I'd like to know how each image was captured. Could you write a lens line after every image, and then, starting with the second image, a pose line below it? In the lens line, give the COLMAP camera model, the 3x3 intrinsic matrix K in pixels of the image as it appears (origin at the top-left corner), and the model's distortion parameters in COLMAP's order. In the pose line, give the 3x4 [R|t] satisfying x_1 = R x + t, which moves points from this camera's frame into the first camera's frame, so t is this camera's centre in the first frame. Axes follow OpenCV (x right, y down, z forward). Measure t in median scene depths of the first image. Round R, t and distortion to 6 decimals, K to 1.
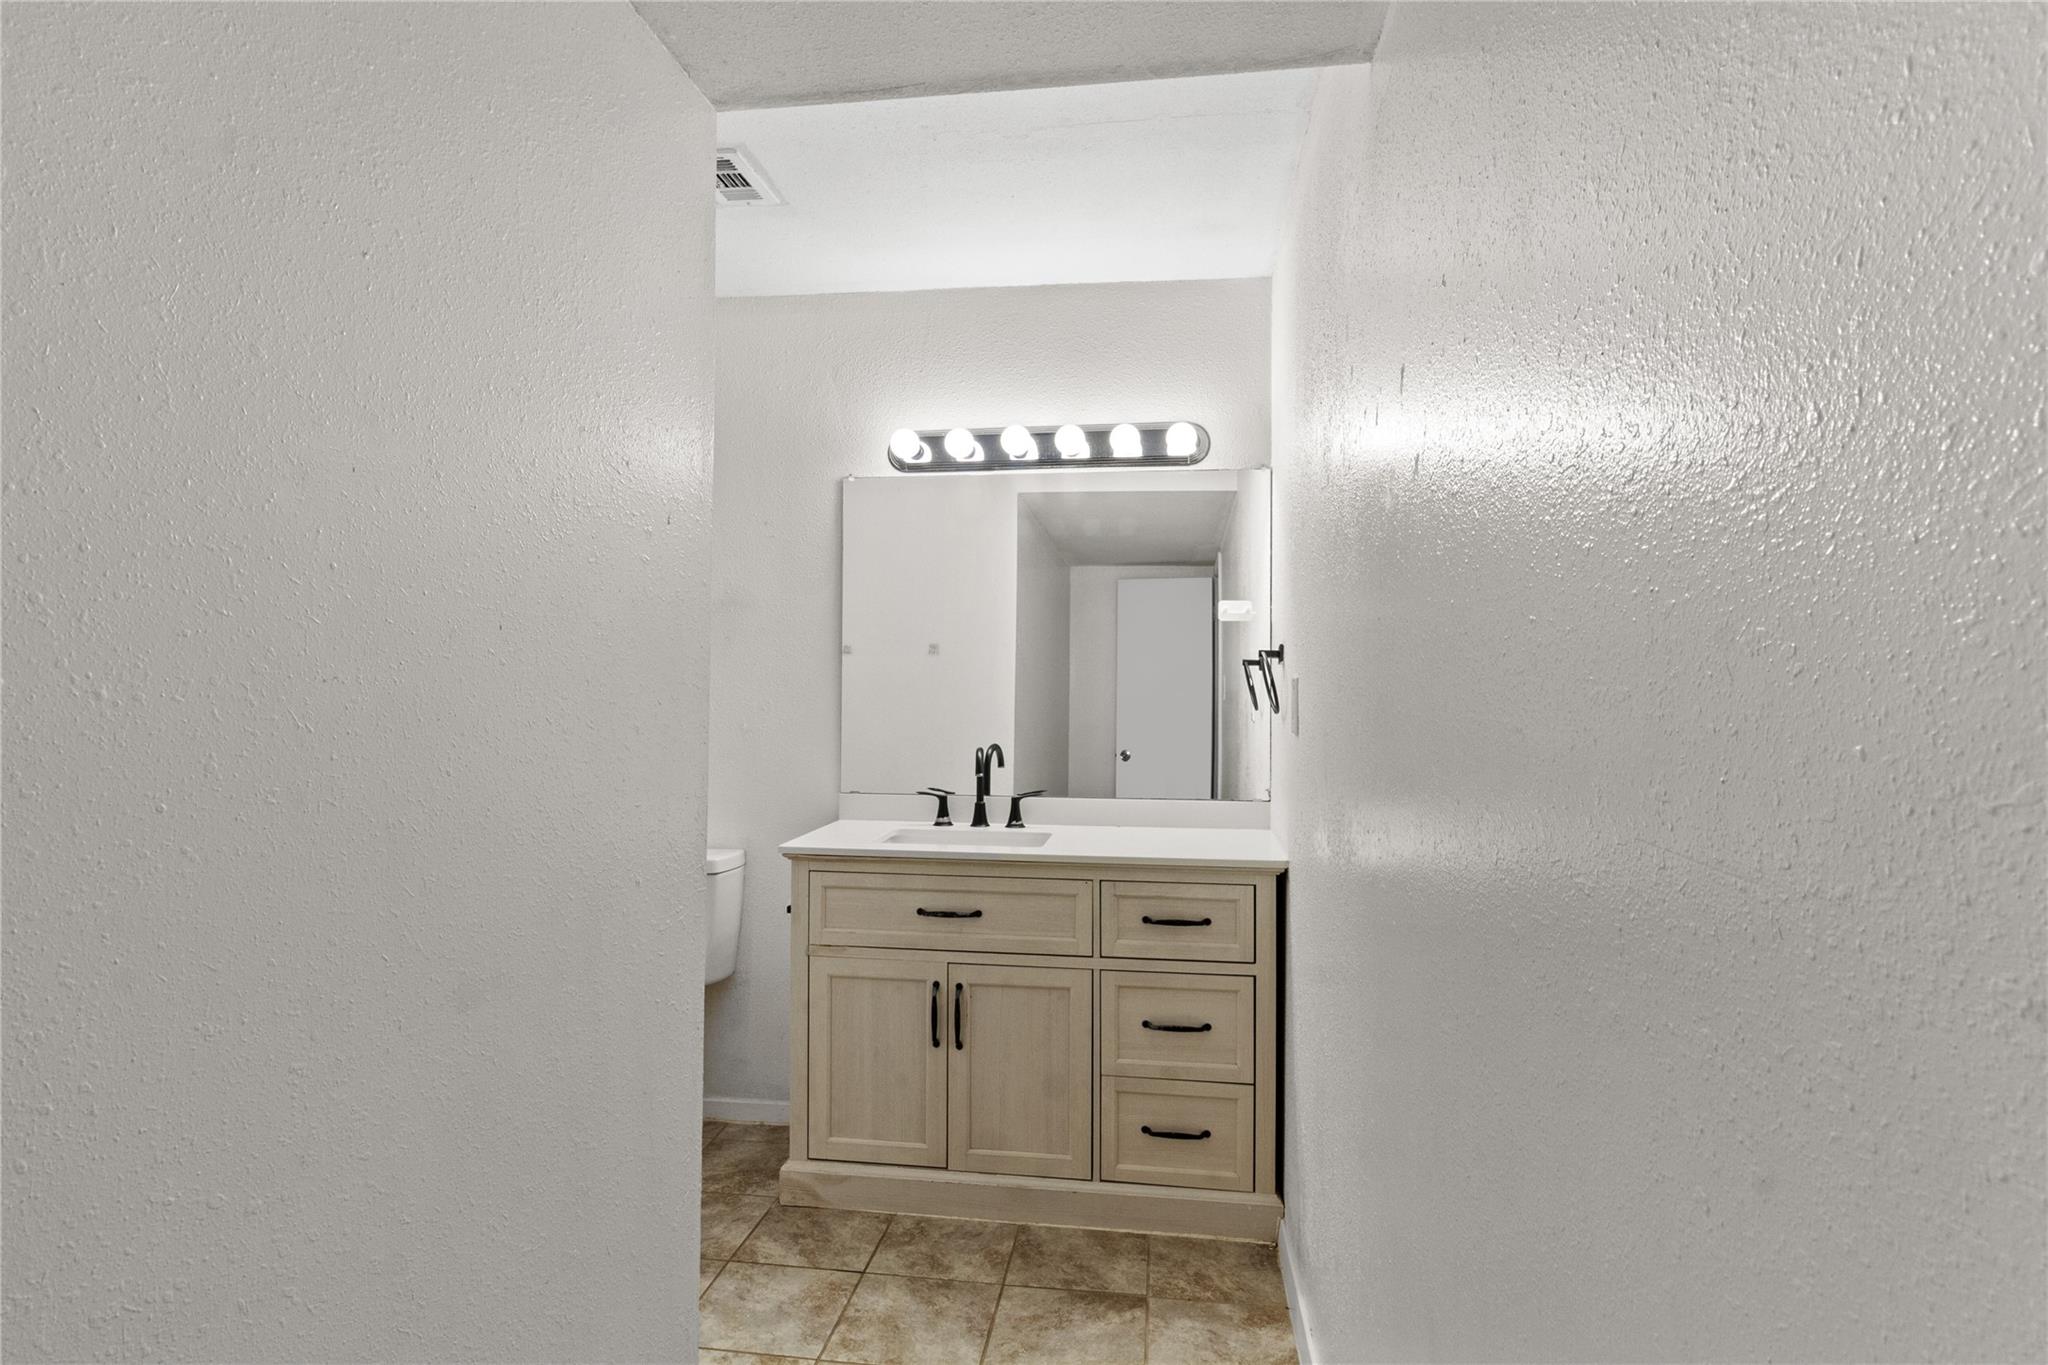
lens RADIAL K [[1095.1, 0, 1024.0], [0, 1095.1, 682.5], [0, 0, 1]] dist [0.000866, 0.000640]
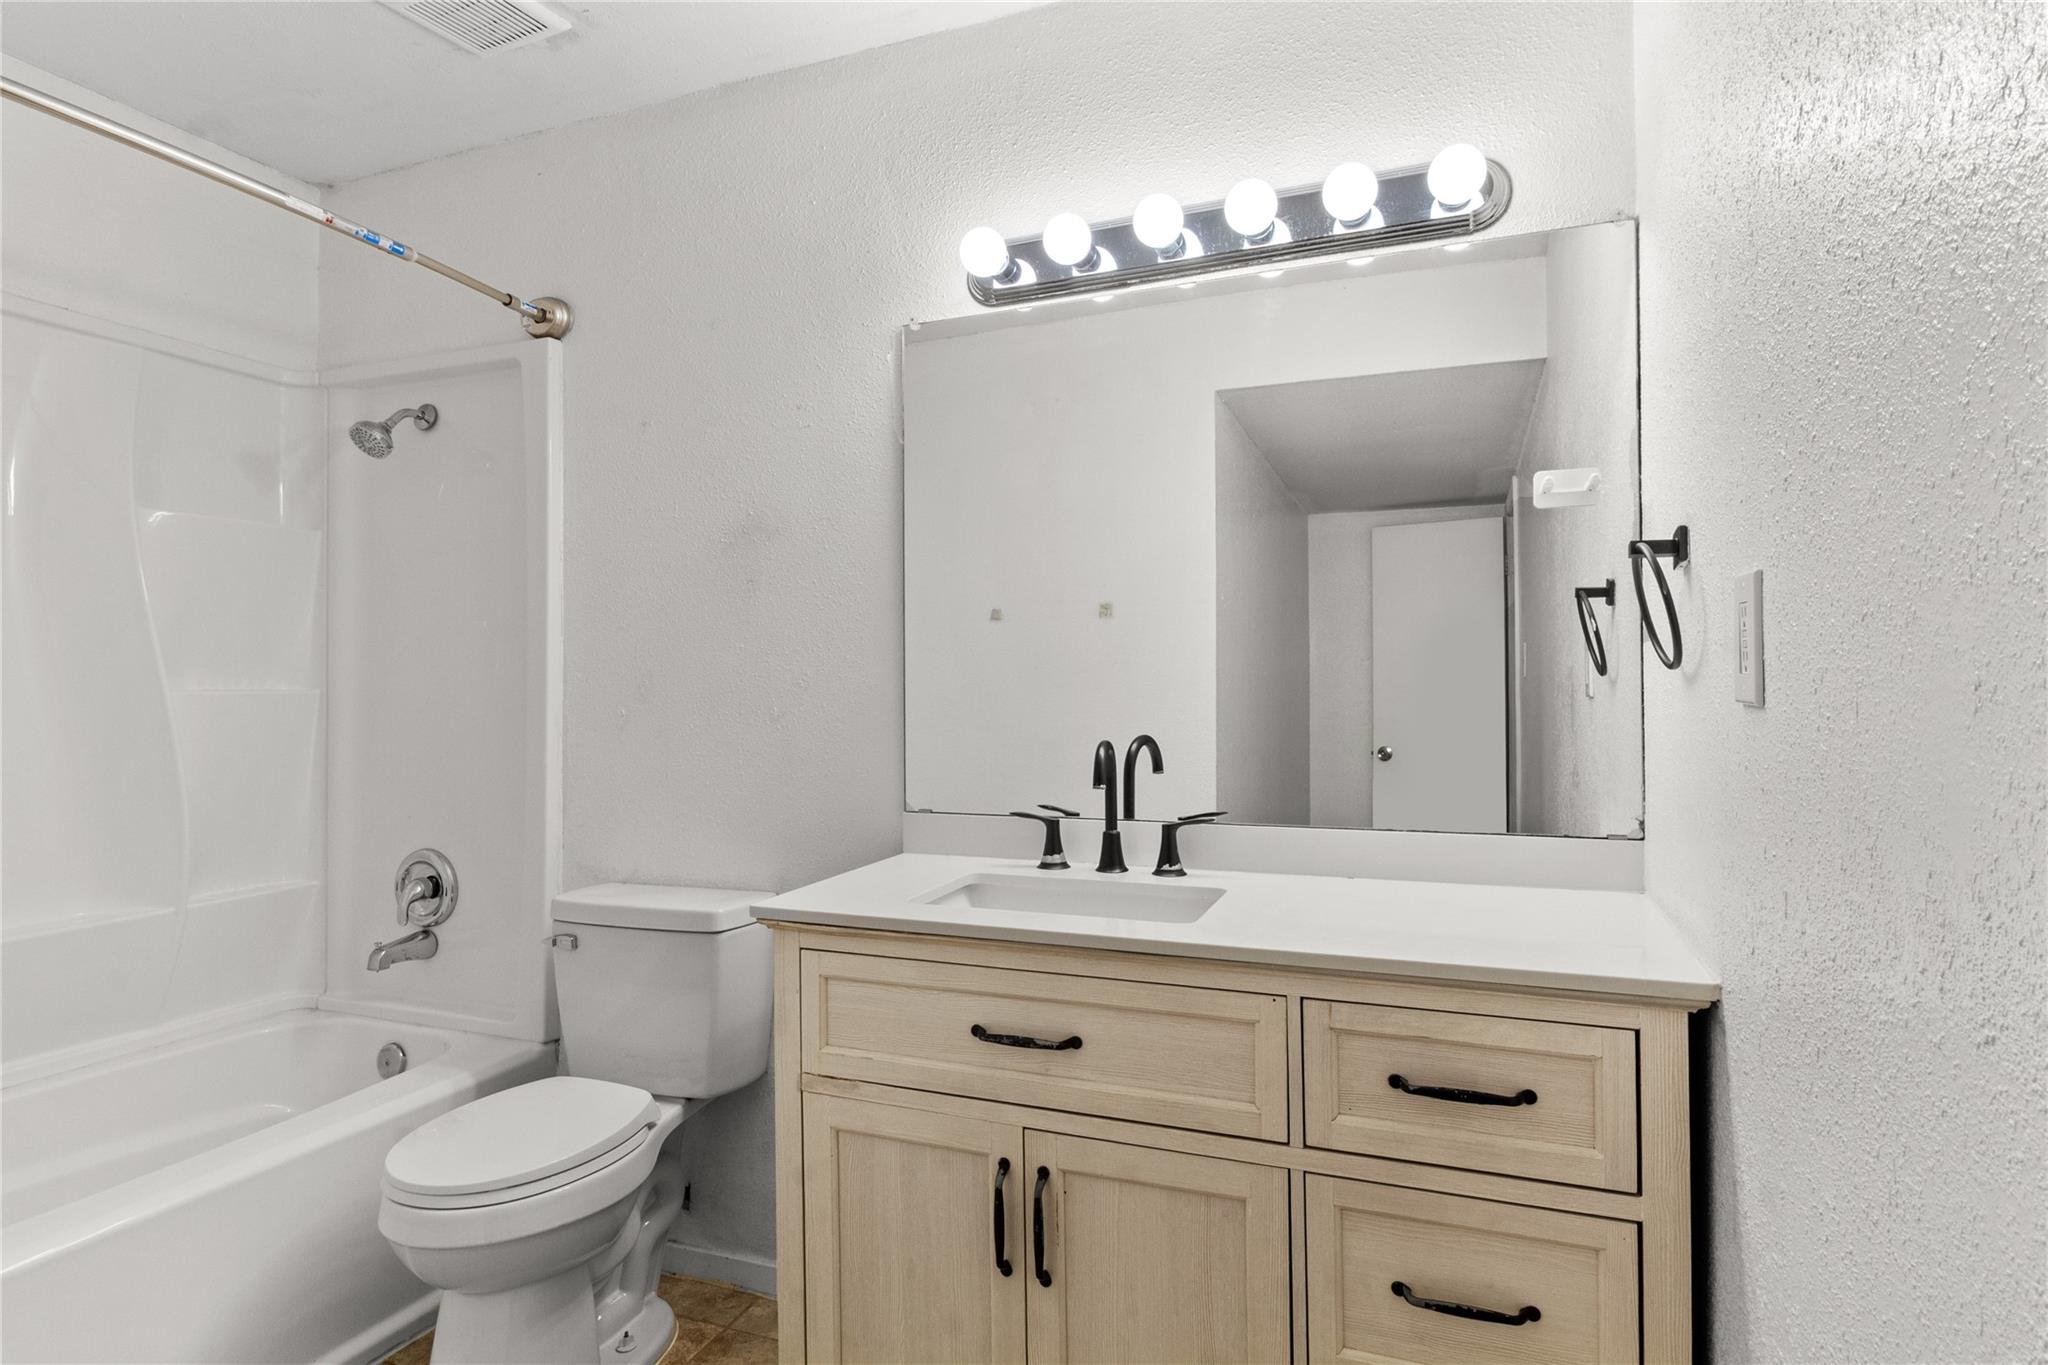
lens RADIAL K [[1095.1, 0, 1024.0], [0, 1095.1, 682.5], [0, 0, 1]] dist [0.000866, 0.000640]
pose [[0.971974, -0.014988, -0.234609, 0.063715], [0.015350, 0.999882, -0.000284, 0.030236], [0.234585, -0.003325, 0.972090, 0.455635]]
